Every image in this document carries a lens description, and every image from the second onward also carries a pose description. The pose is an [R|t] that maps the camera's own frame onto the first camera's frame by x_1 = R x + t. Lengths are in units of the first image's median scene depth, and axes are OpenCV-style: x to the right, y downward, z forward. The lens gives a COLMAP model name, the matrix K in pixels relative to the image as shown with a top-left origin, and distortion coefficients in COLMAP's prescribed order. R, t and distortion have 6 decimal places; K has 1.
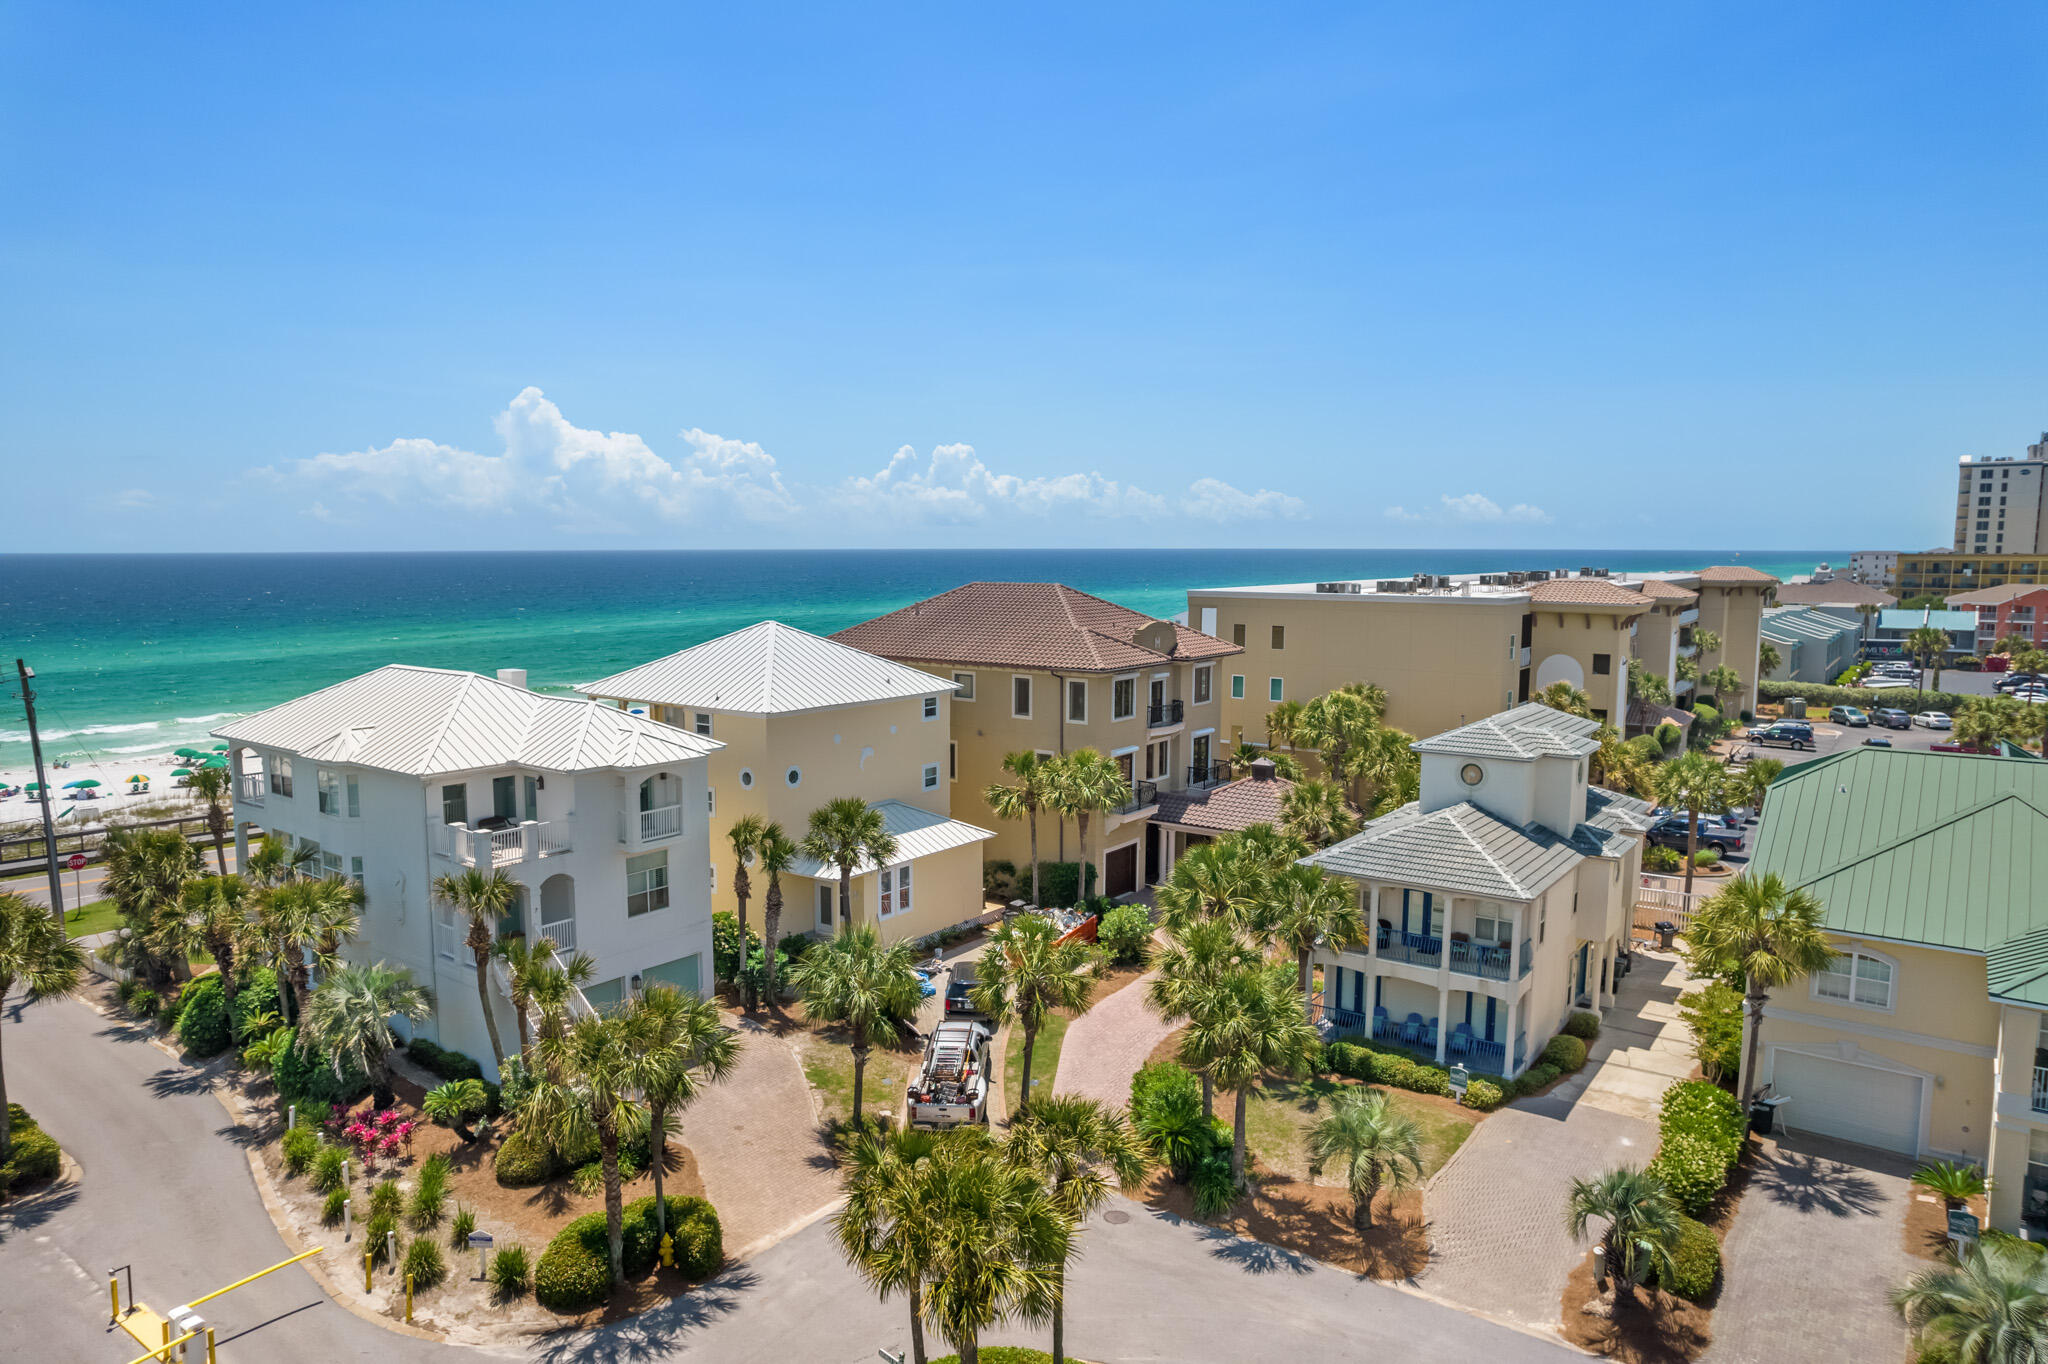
lens RADIAL K [[1323.5, 0, 1022.3], [0, 1323.5, 720.8], [0, 0, 1]] dist [-0.058279, 0.049593]
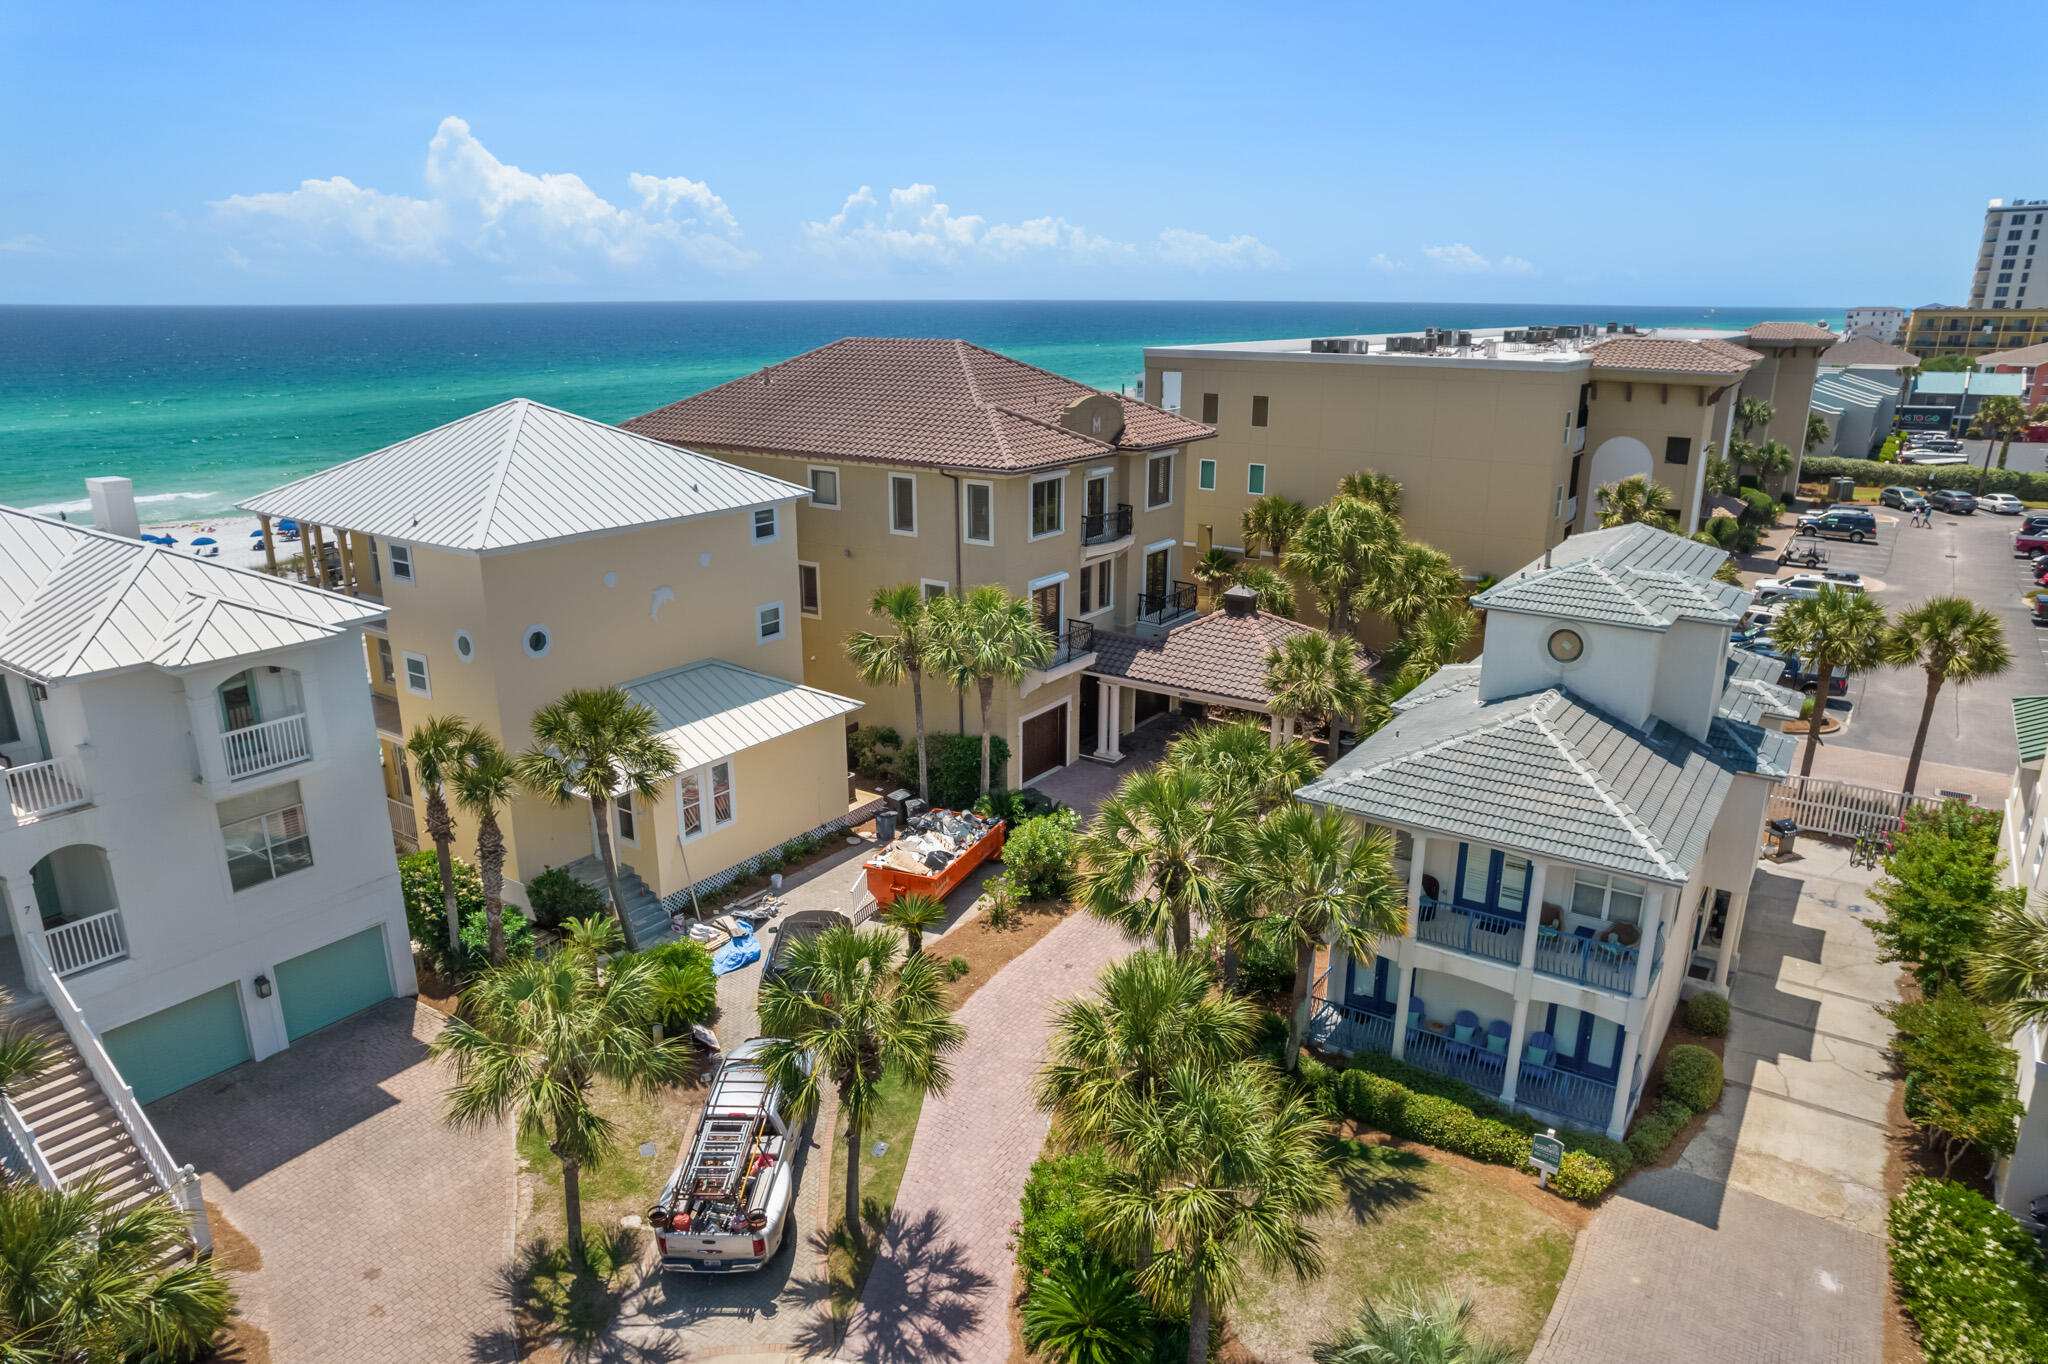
lens RADIAL K [[1323.5, 0, 1036.9], [0, 1323.5, 691.7], [0, 0, 1]] dist [-0.058279, 0.049593]
pose [[0.999347, -0.007591, 0.035313, 0.047564], [0.001903, 0.987373, 0.158403, -0.032477], [-0.036069, -0.158232, 0.986743, 0.299915]]
